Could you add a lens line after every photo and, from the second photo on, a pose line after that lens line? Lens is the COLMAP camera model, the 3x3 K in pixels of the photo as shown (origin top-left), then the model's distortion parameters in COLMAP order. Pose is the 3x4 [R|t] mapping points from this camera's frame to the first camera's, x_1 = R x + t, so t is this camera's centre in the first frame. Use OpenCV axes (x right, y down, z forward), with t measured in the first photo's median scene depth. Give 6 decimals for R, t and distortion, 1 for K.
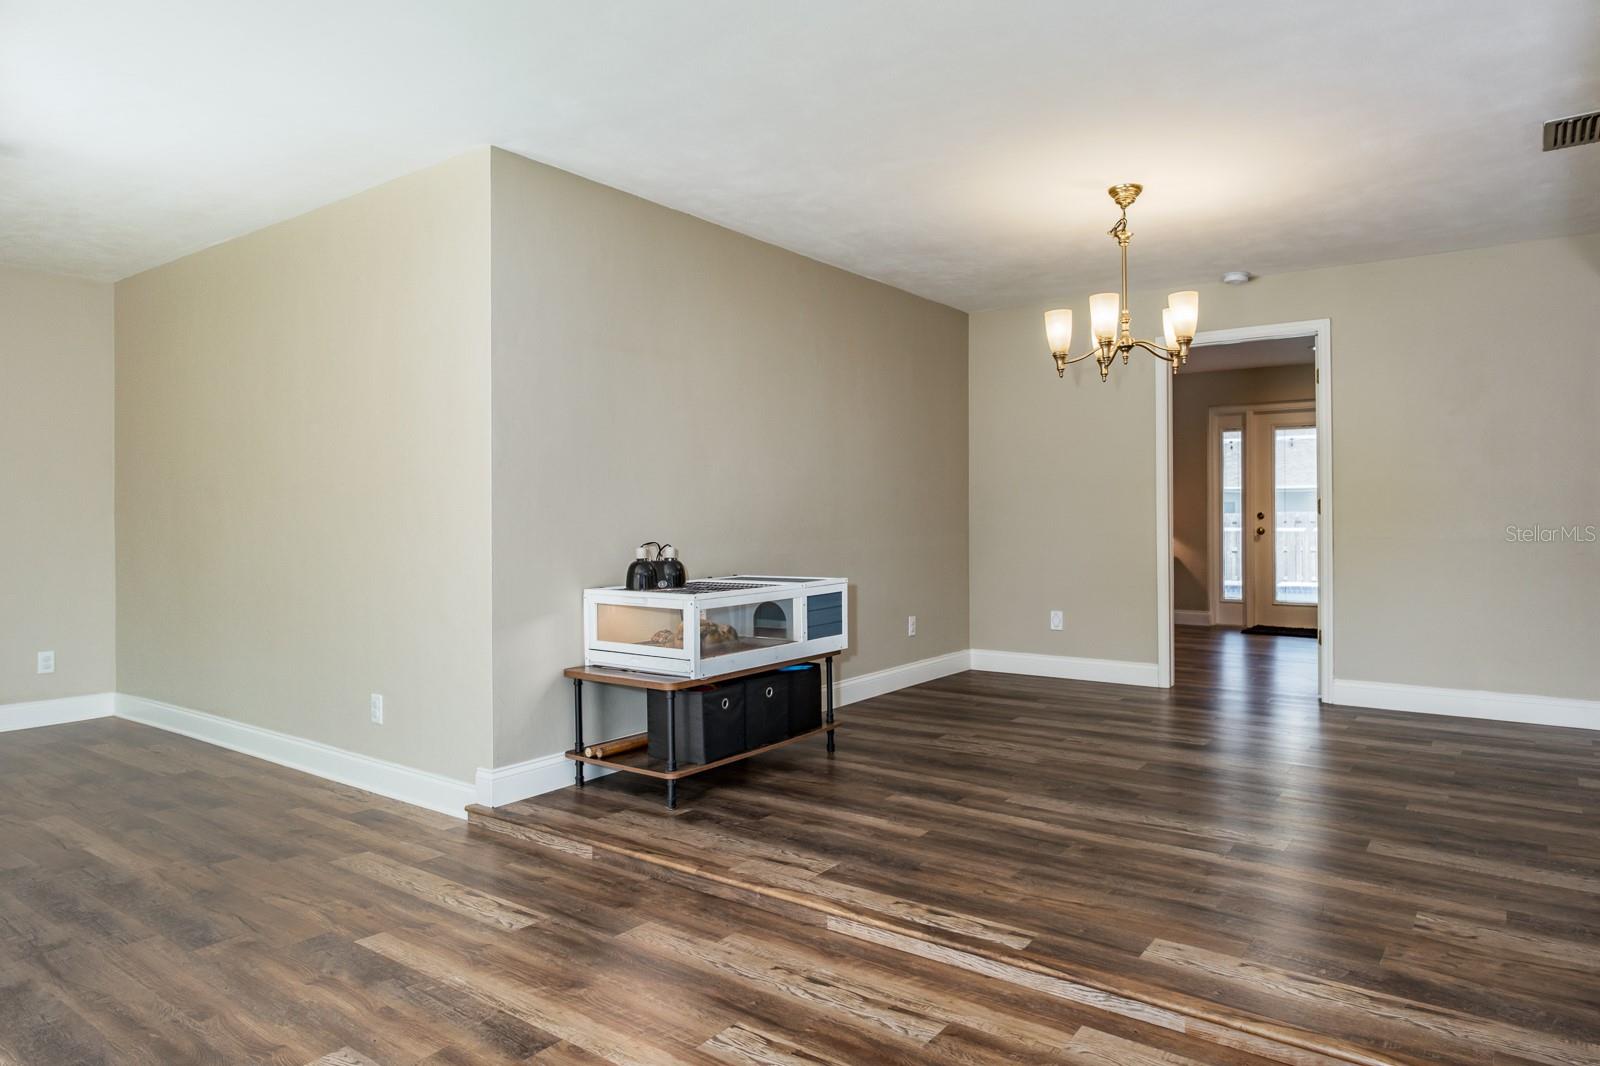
lens RADIAL K [[997.1, 0, 786.5], [0, 997.1, 528.2], [0, 0, 1]] dist [-0.006737, 0.001805]
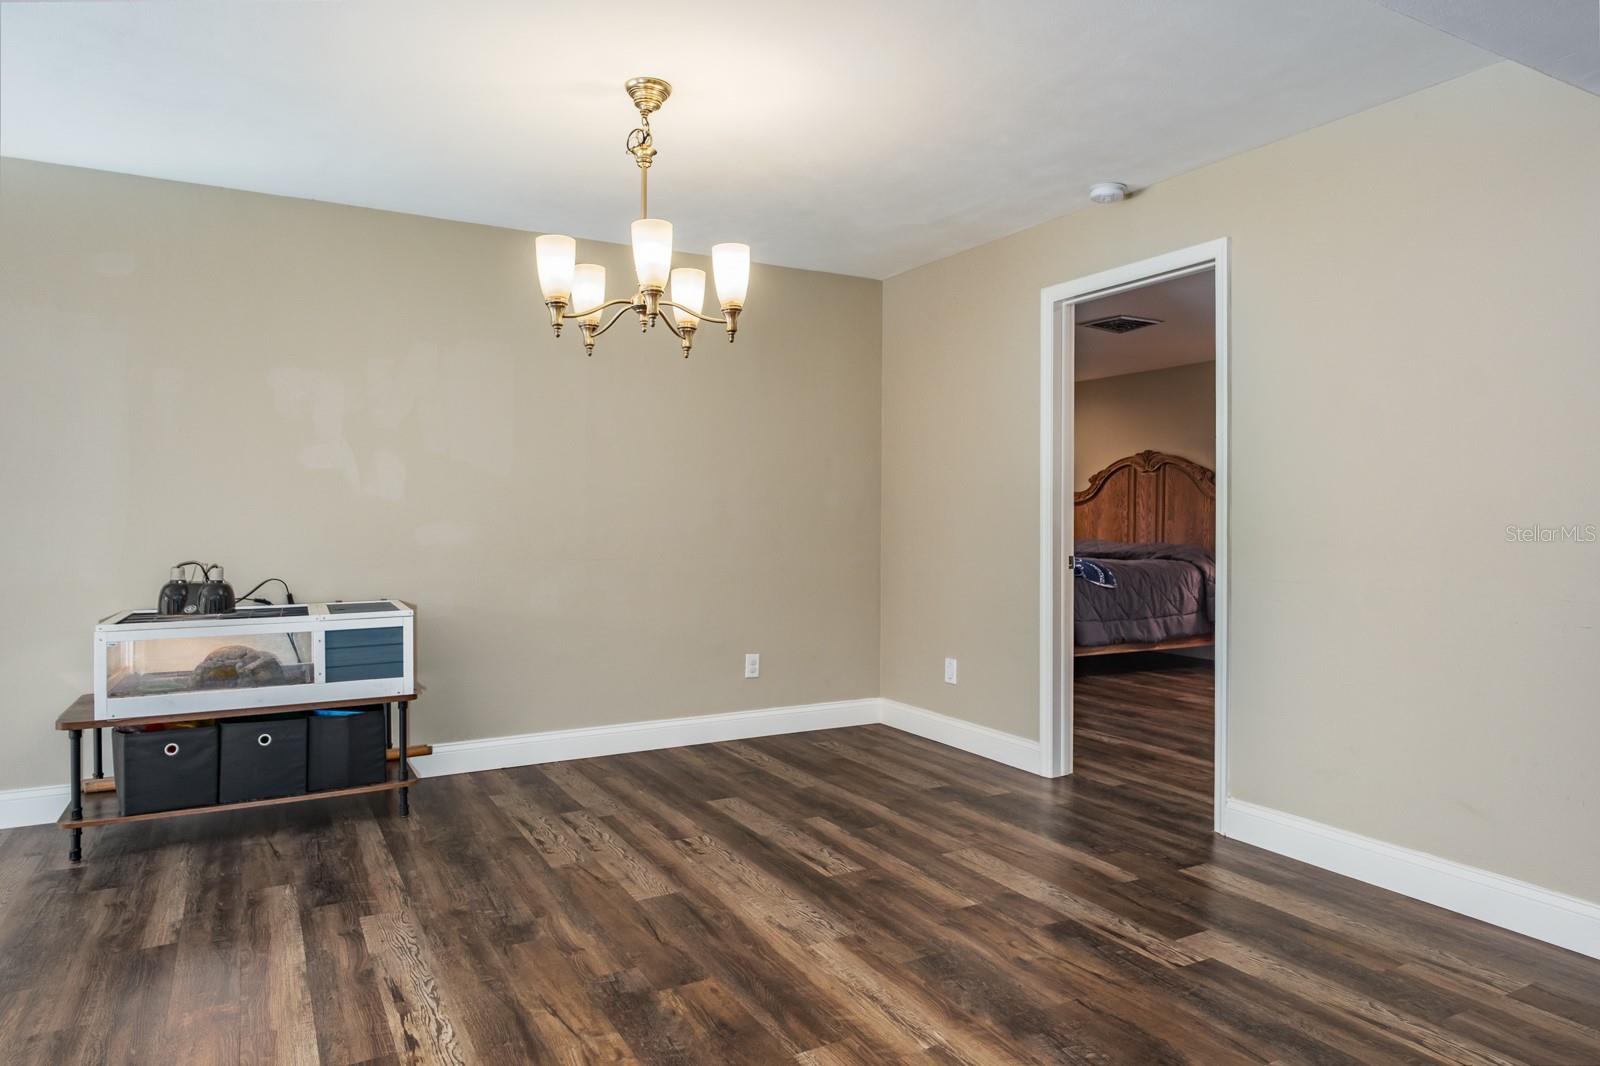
lens RADIAL K [[997.1, 0, 763.1], [0, 997.1, 537.1], [0, 0, 1]] dist [-0.006737, 0.001805]
pose [[0.912323, 0.017514, -0.409096, 0.951852], [-0.014080, 0.999836, 0.011406, -0.035815], [0.409229, -0.004646, 0.912420, 0.510501]]
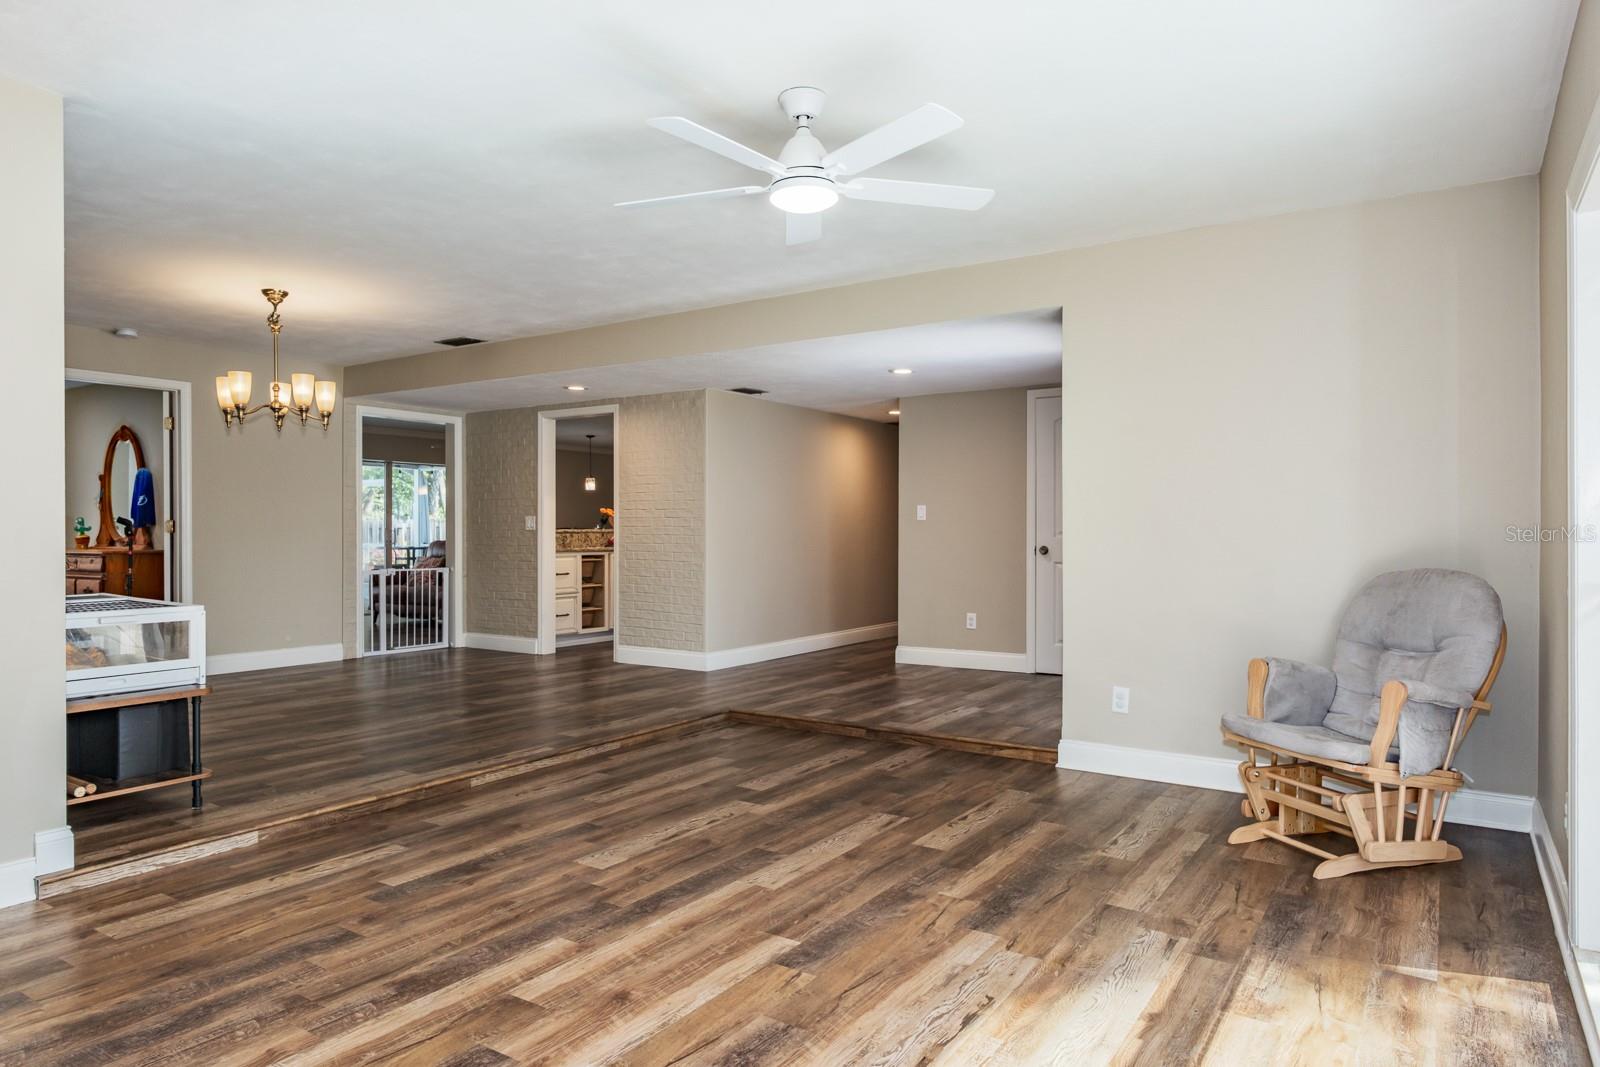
lens RADIAL K [[997.1, 0, 786.6], [0, 997.1, 546.1], [0, 0, 1]] dist [-0.006737, 0.001805]
pose [[-0.046409, -0.011406, 0.998857, -1.388767], [0.014848, 0.999816, 0.012107, 0.000078], [-0.998812, 0.015393, -0.046231, 0.487818]]
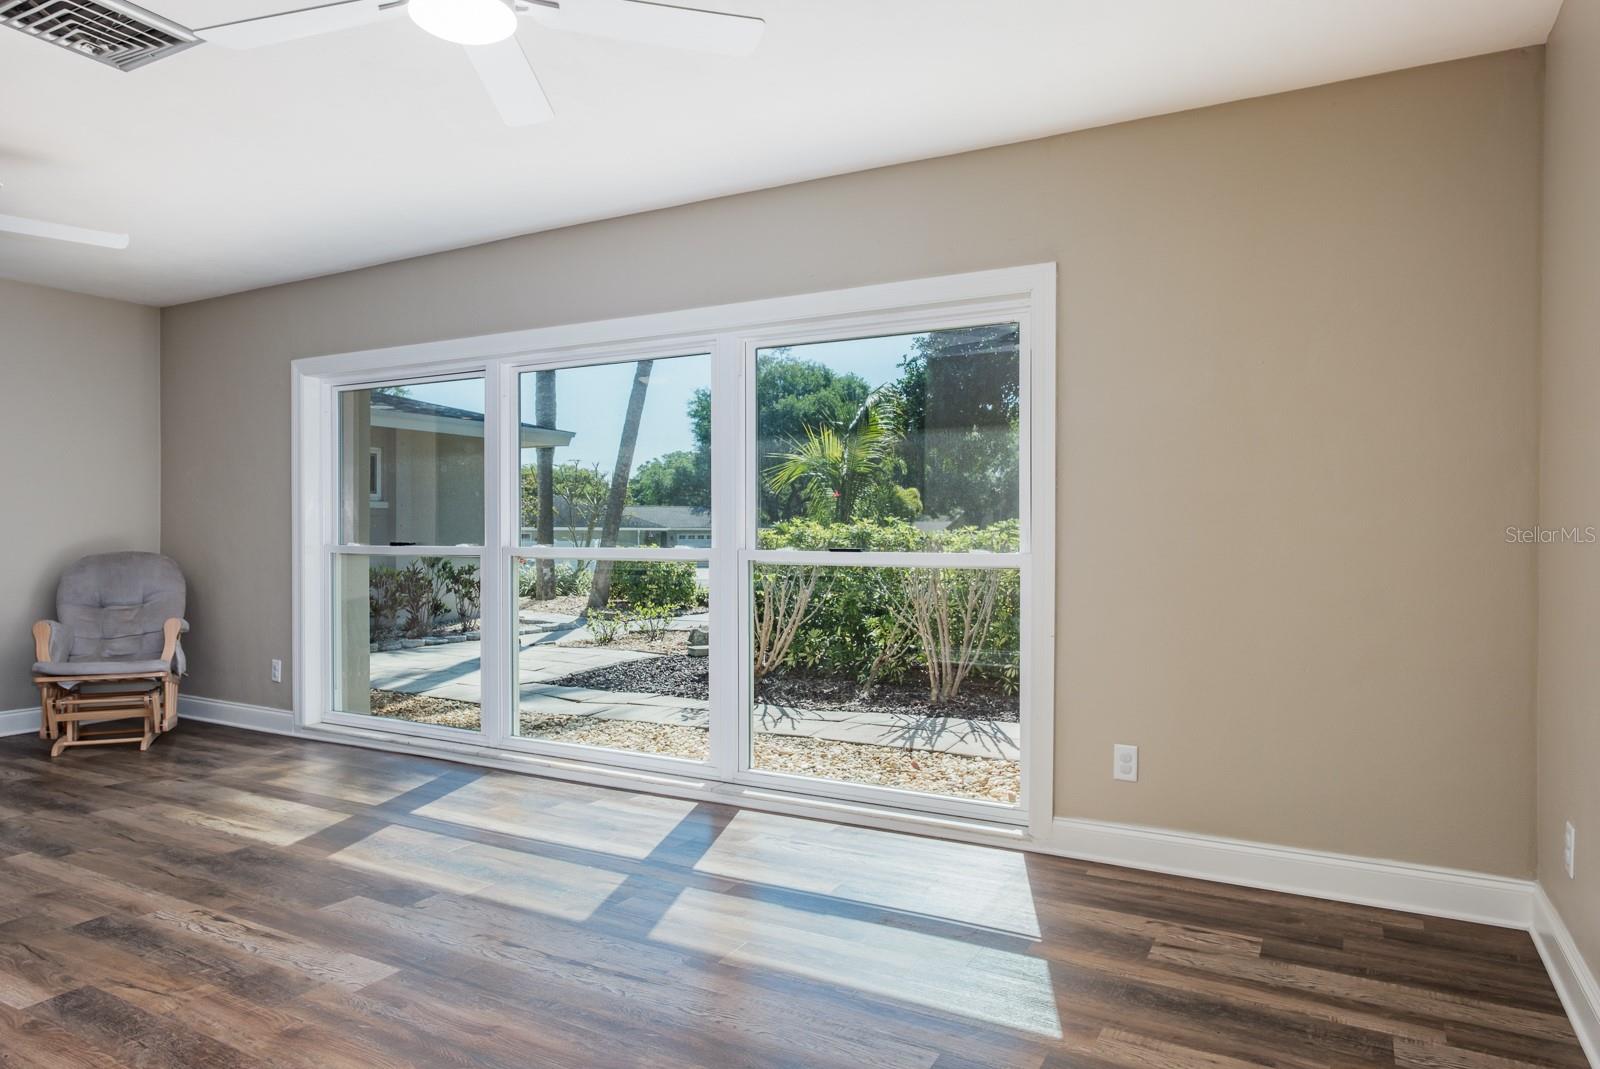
lens RADIAL K [[997.1, 0, 801.2], [0, 997.1, 529.6], [0, 0, 1]] dist [-0.006737, 0.001805]
pose [[-0.990196, 0.002824, -0.139654, -1.222304], [0.000168, 0.999819, 0.019031, -0.023337], [0.139683, 0.018821, -0.990017, 1.646412]]
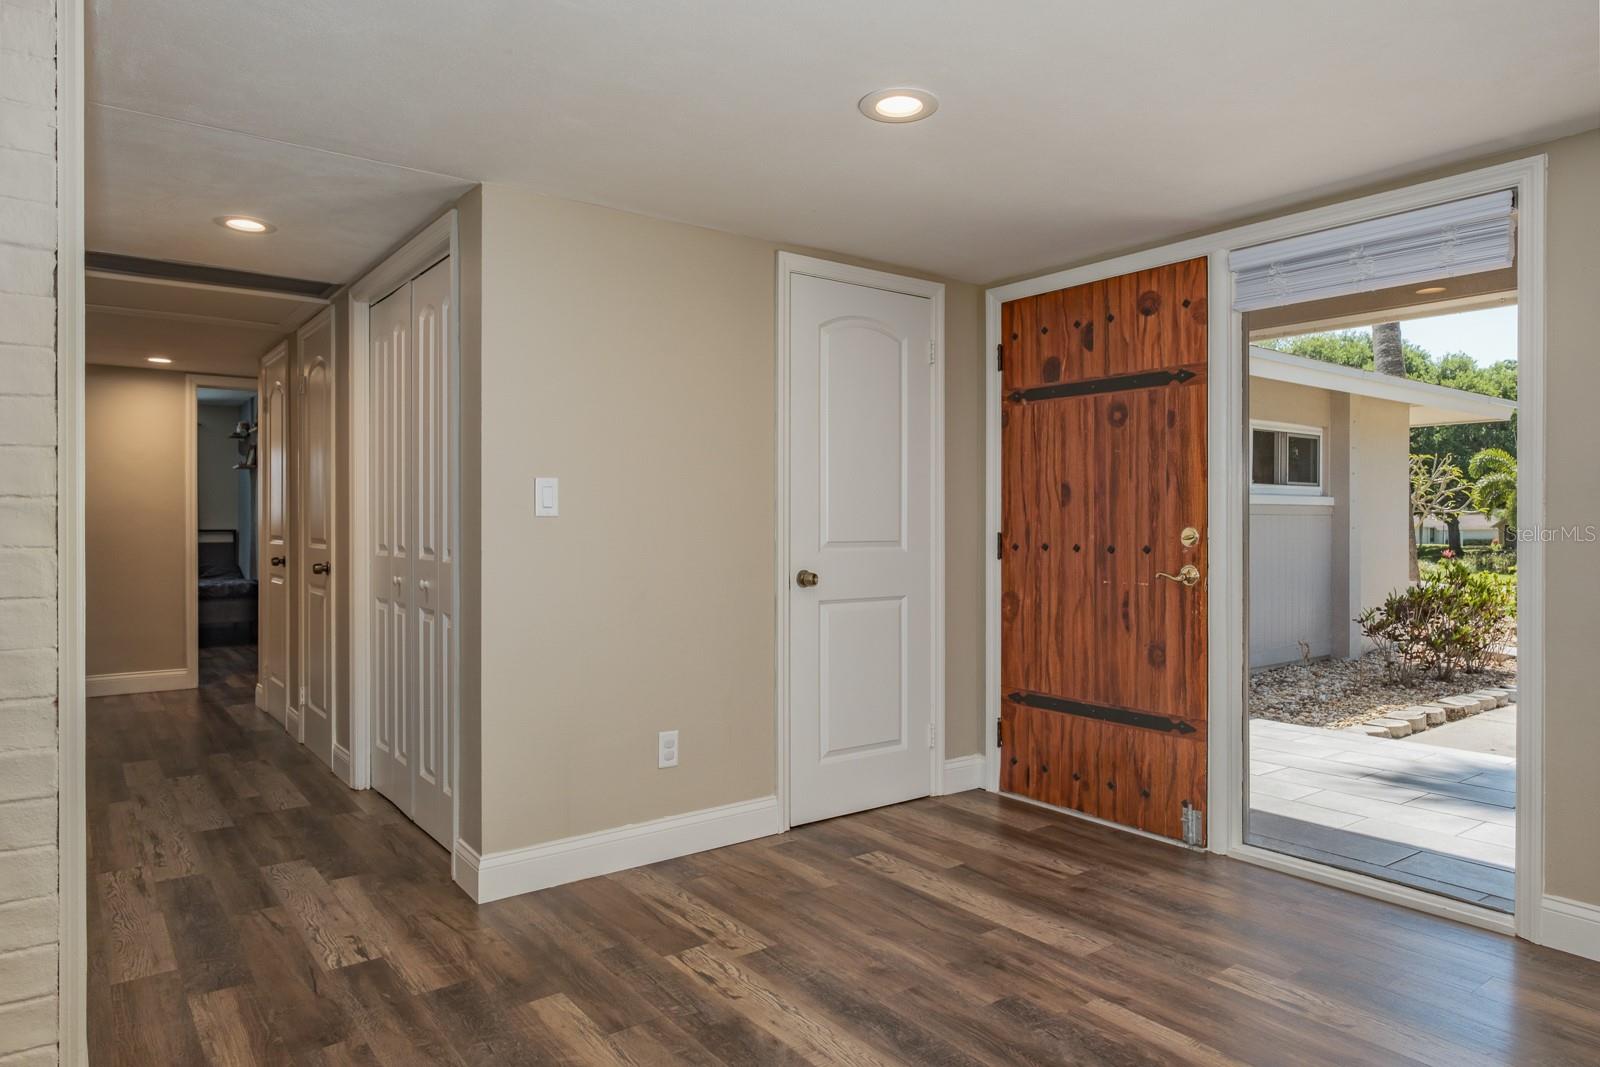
lens RADIAL K [[997.1, 0, 790.0], [0, 997.1, 522.6], [0, 0, 1]] dist [-0.006737, 0.001805]
pose [[-0.957125, 0.005227, 0.289627, 0.604303], [0.009019, 0.999890, 0.011758, -0.032620], [-0.289534, 0.013866, -0.957067, 0.901924]]
